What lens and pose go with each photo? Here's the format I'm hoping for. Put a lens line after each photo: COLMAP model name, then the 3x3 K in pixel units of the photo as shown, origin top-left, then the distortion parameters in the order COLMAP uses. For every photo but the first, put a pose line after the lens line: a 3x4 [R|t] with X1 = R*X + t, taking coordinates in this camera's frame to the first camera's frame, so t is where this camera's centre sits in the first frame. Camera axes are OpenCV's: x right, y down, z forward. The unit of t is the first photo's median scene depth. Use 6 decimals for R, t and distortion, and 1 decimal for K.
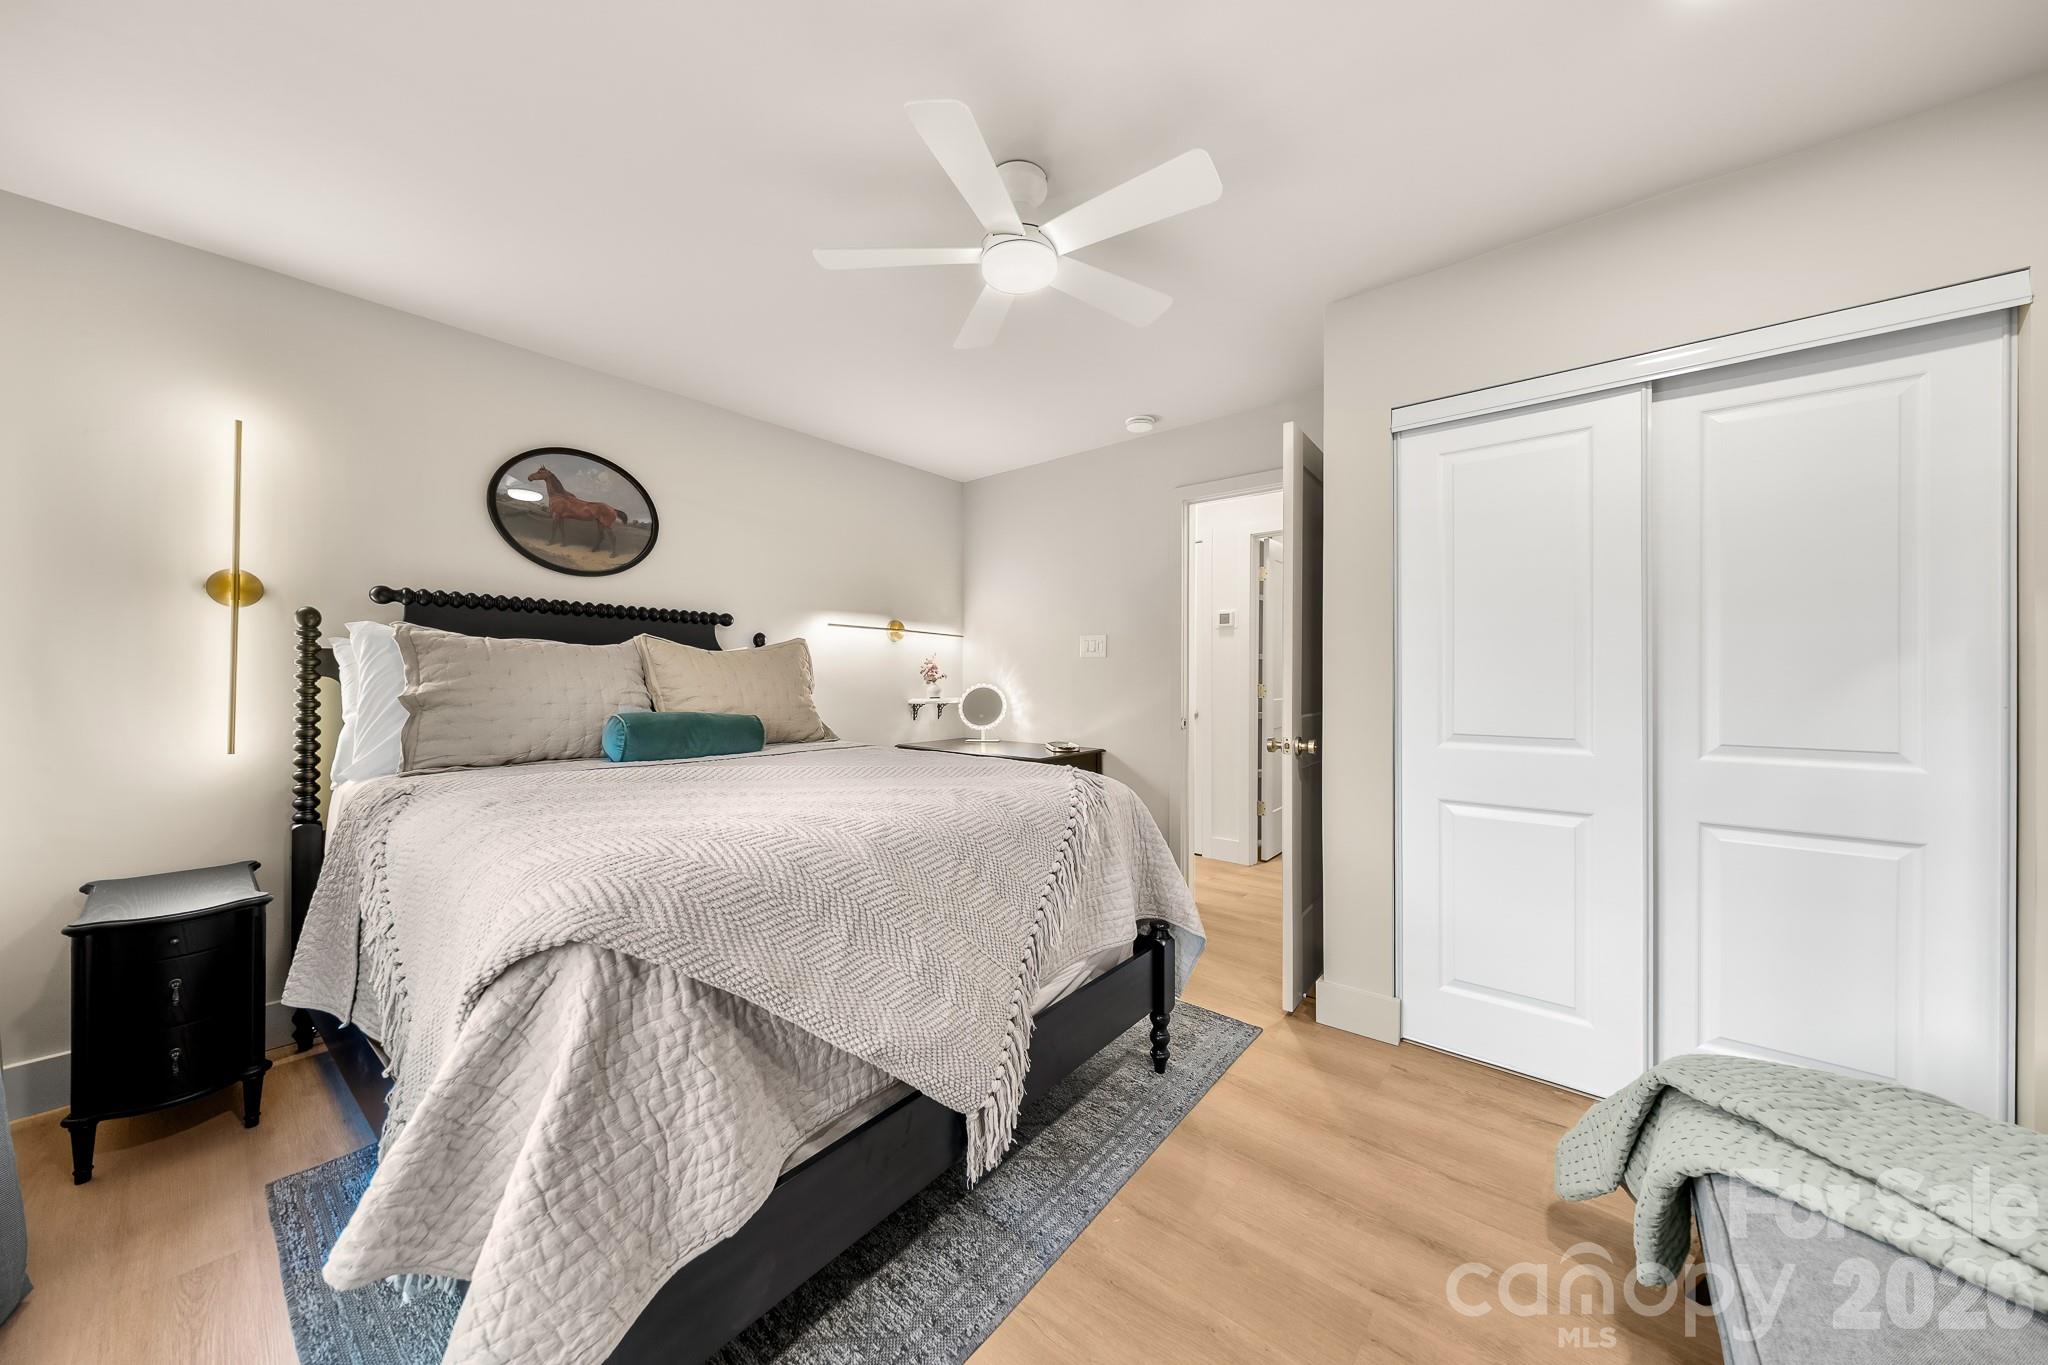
lens RADIAL K [[703.4, 0, 1018.1], [0, 703.4, 675.1], [0, 0, 1]] dist [0.003001, -0.001233]
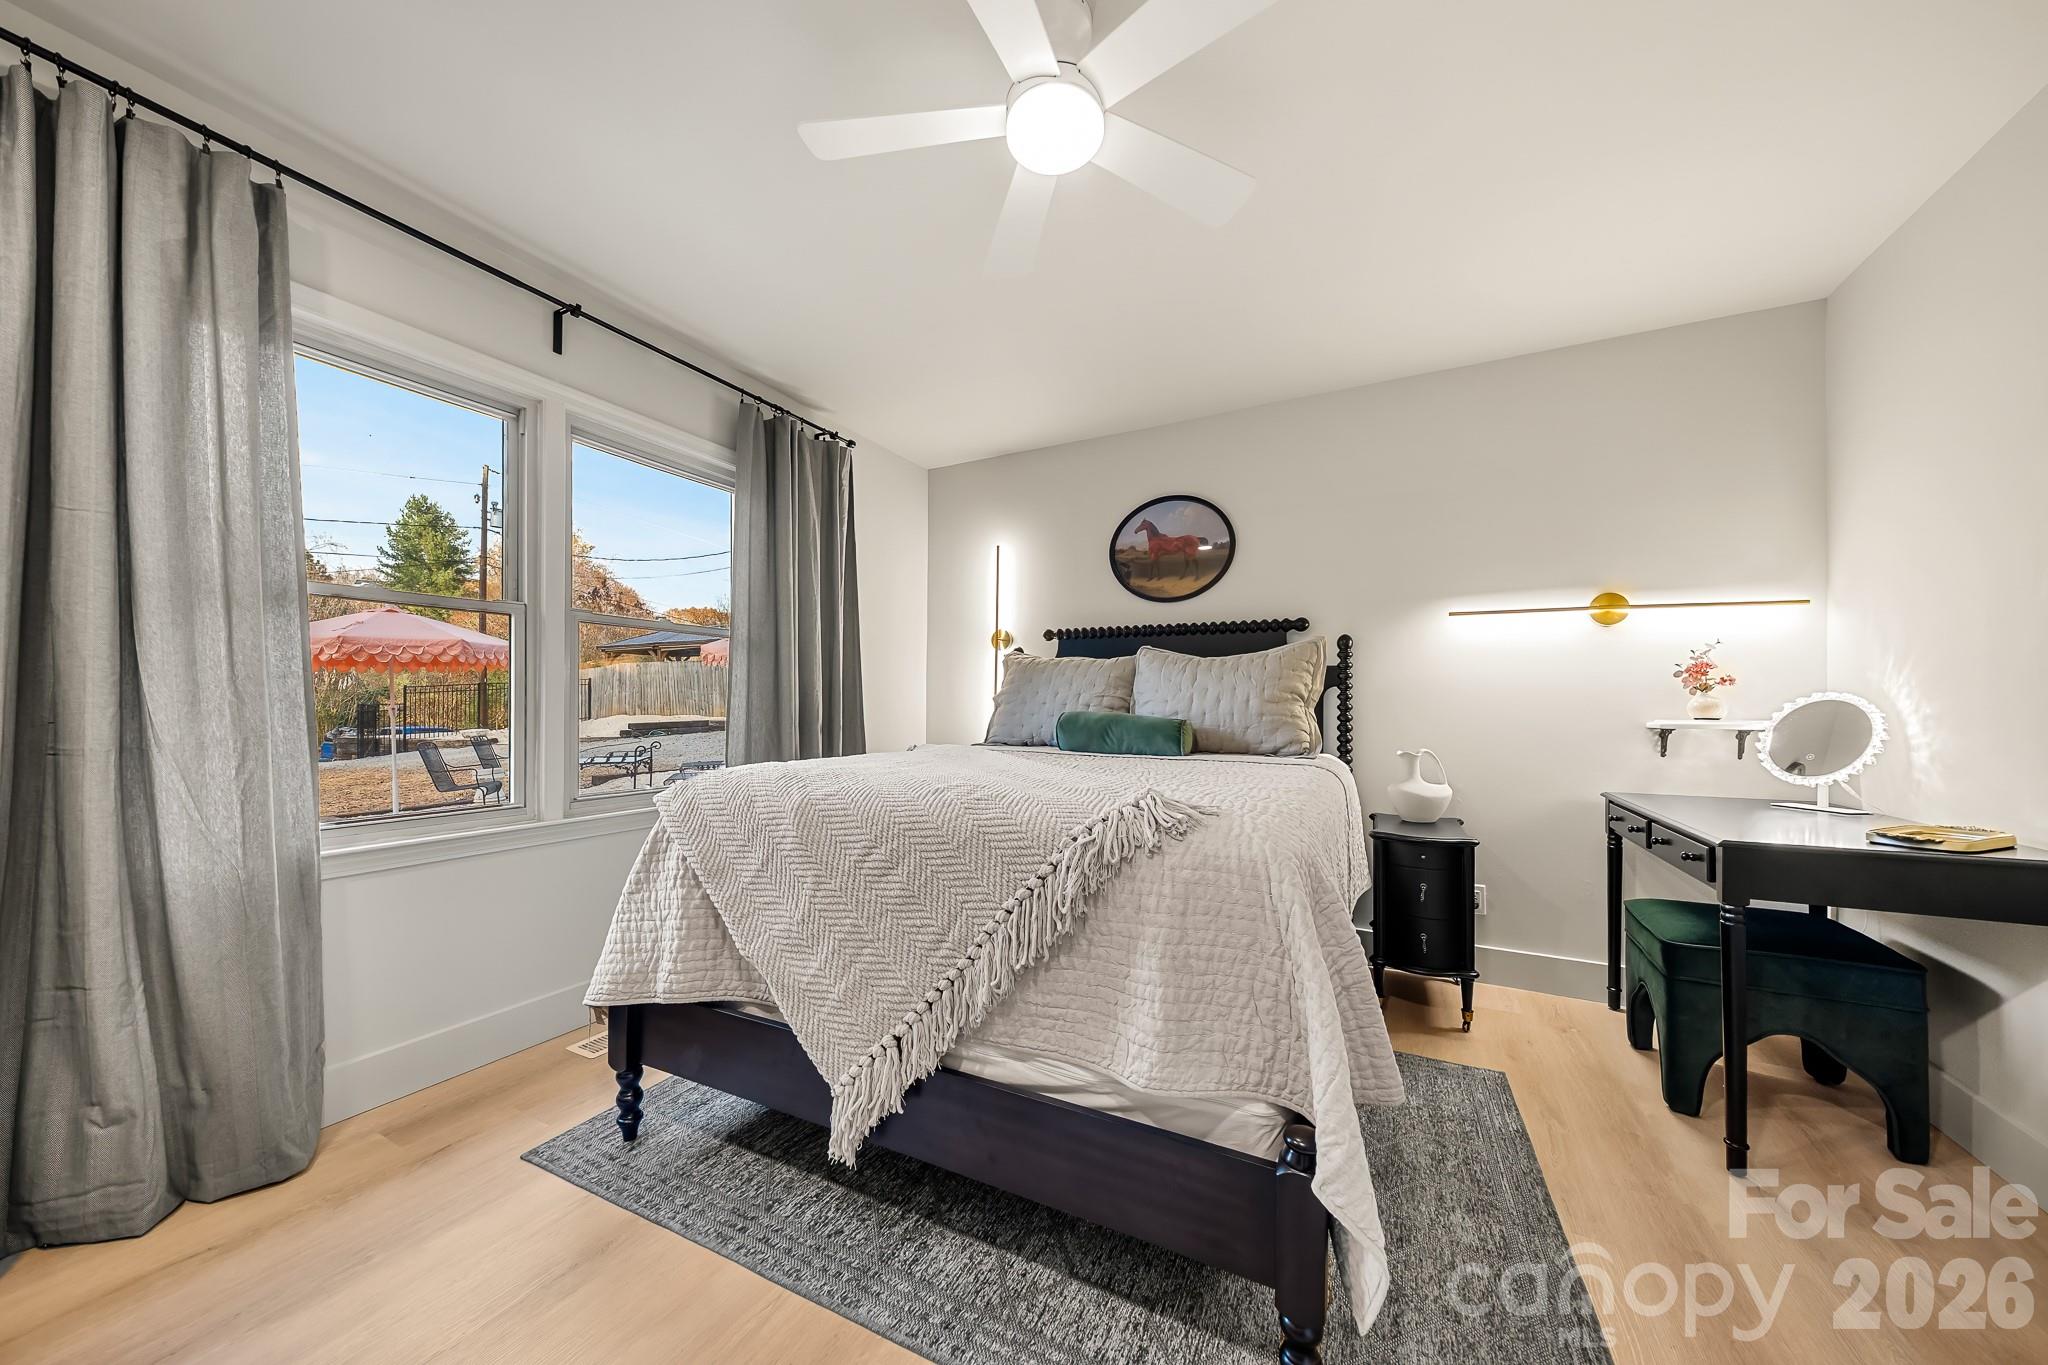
lens RADIAL K [[703.4, 0, 1020.3], [0, 703.4, 703.4], [0, 0, 1]] dist [0.003001, -0.001233]
pose [[0.215136, -0.009545, -0.976538, 0.638112], [-0.002723, 0.999942, -0.010374, 0.055401], [0.976580, 0.004891, 0.215097, 0.687163]]
